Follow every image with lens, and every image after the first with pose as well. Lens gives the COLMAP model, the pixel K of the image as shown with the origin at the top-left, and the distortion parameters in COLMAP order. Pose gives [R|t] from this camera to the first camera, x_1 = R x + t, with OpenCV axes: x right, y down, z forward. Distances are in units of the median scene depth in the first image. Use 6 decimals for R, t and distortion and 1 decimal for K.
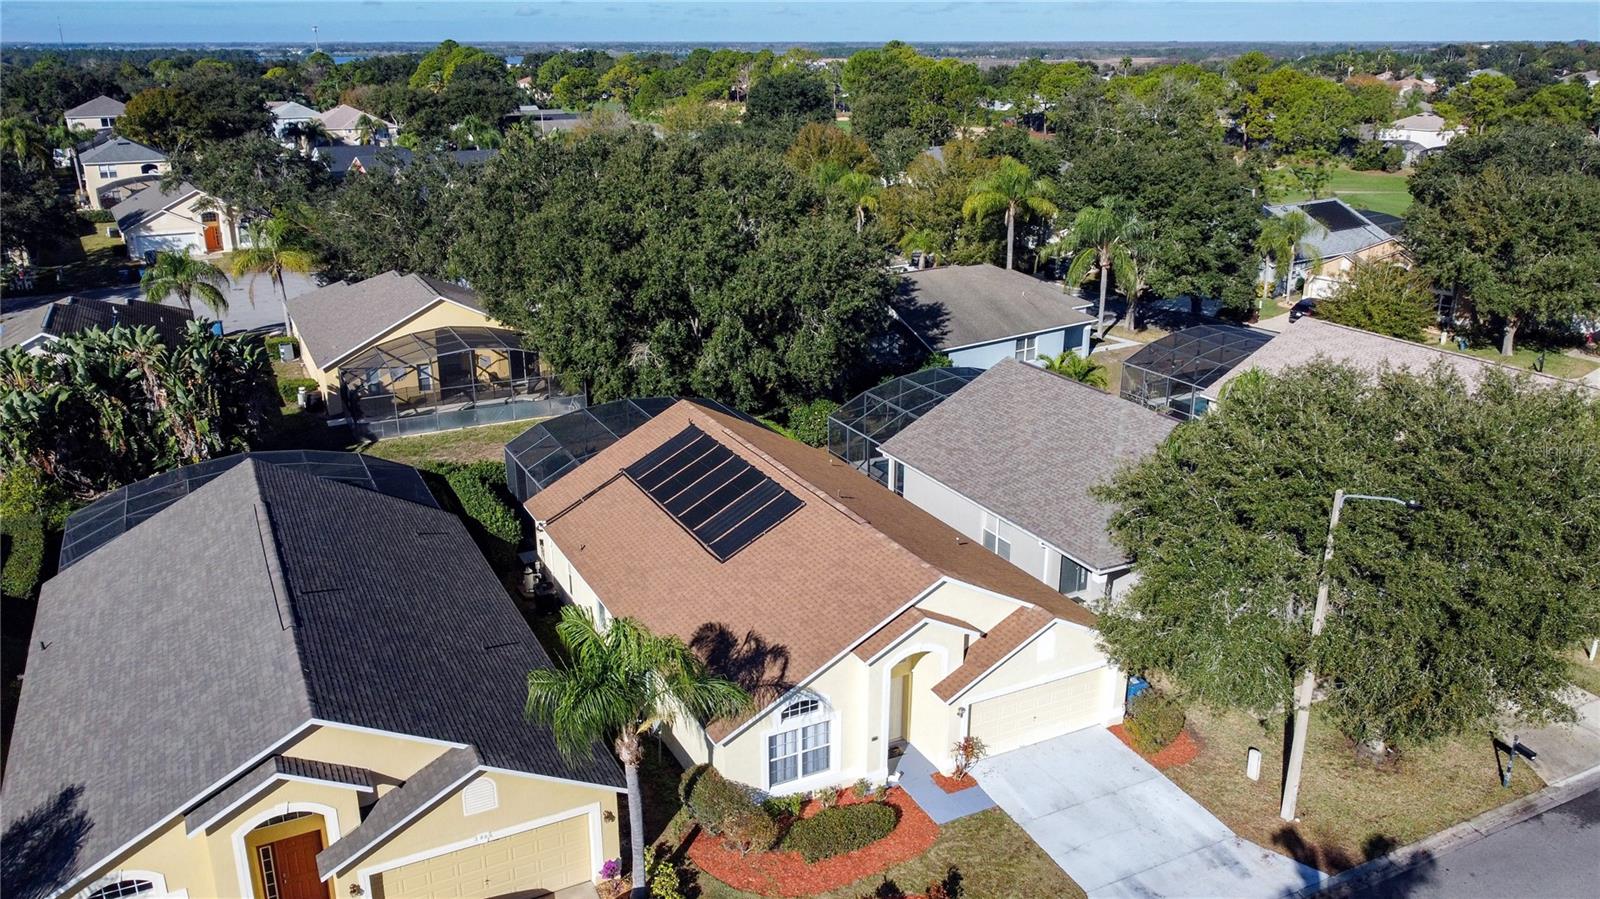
lens RADIAL K [[1205.9, 0, 800.0], [0, 1205.9, 449.5], [0, 0, 1]] dist [0.001243, -0.009130]
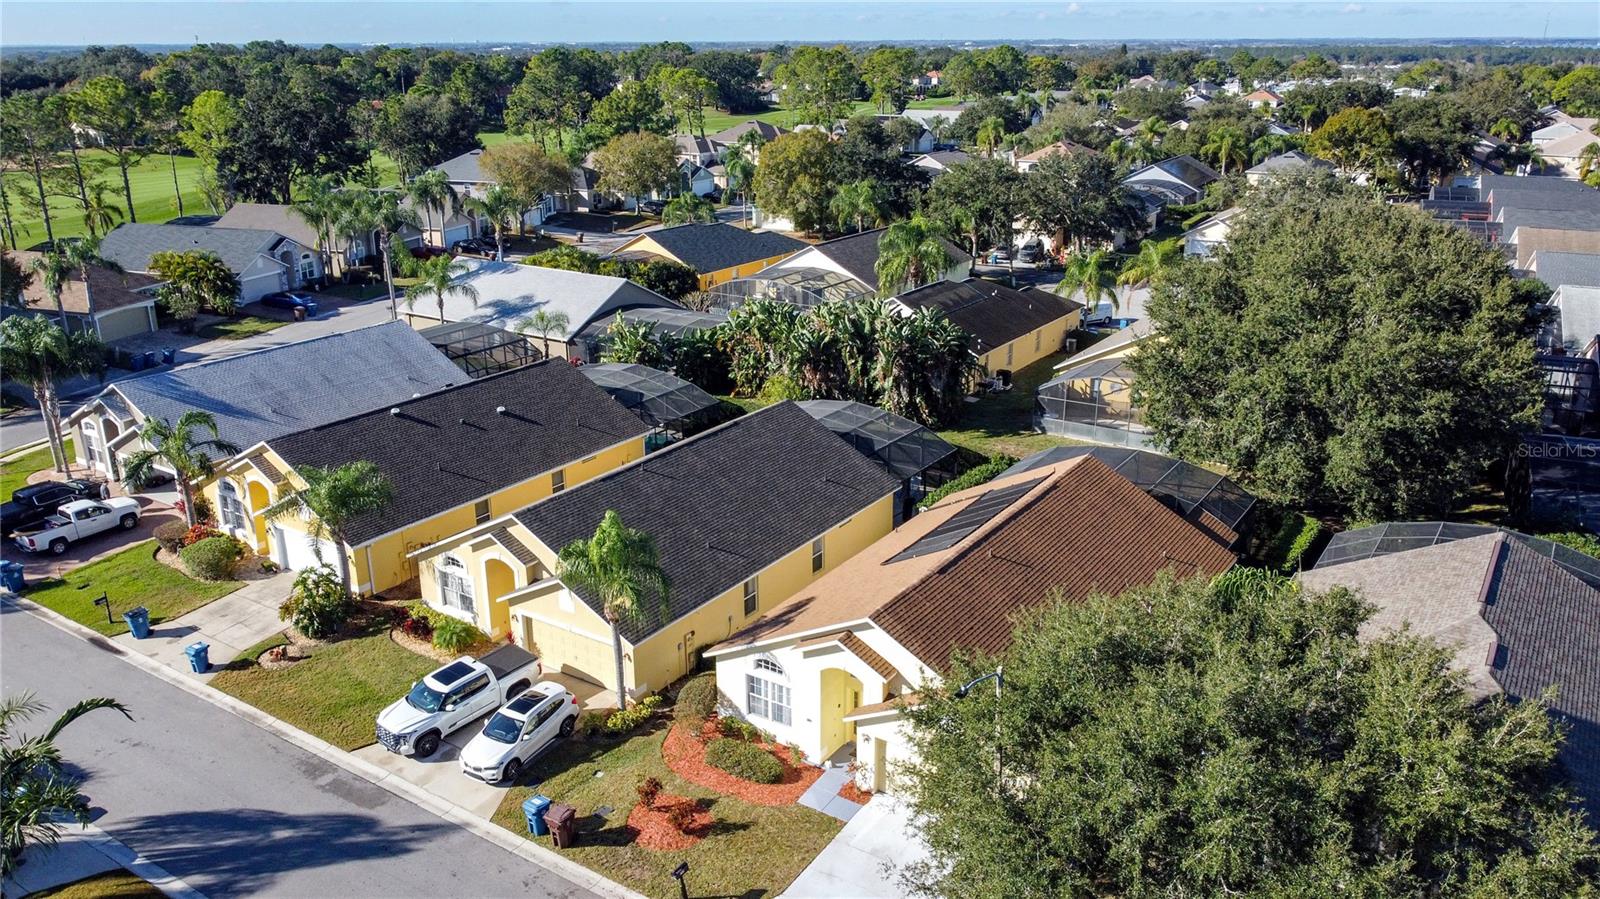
lens RADIAL K [[1205.9, 0, 800.0], [0, 1205.9, 449.5], [0, 0, 1]] dist [0.001243, -0.009130]
pose [[0.488312, 0.277129, -0.827497, 0.622128], [-0.274096, 0.948956, 0.156060, -0.132358], [0.828507, 0.150608, 0.539346, 0.176380]]
